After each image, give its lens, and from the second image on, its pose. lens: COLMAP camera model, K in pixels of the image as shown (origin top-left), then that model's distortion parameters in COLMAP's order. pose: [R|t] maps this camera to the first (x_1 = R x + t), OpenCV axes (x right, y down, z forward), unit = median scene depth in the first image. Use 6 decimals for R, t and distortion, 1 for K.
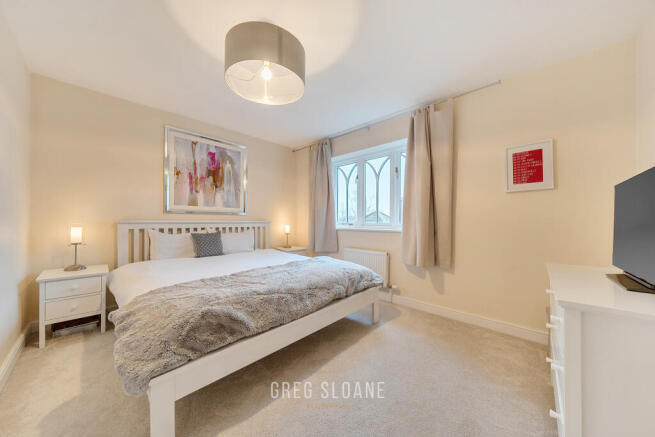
lens RADIAL K [[225.3, 0, 328.2], [0, 225.3, 219.8], [0, 0, 1]] dist [0.000019, 0.000000]
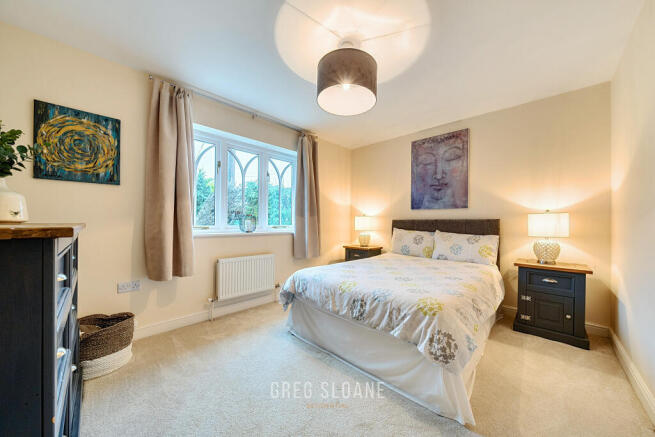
lens RADIAL K [[225.3, 0, 328.4], [0, 225.3, 220.4], [0, 0, 1]] dist [0.000019, 0.000000]
pose [[0.024717, 0.002542, 0.999691, -0.754176], [-0.009282, 0.999954, -0.002313, -0.009310], [-0.999651, -0.009222, 0.024740, 0.756546]]
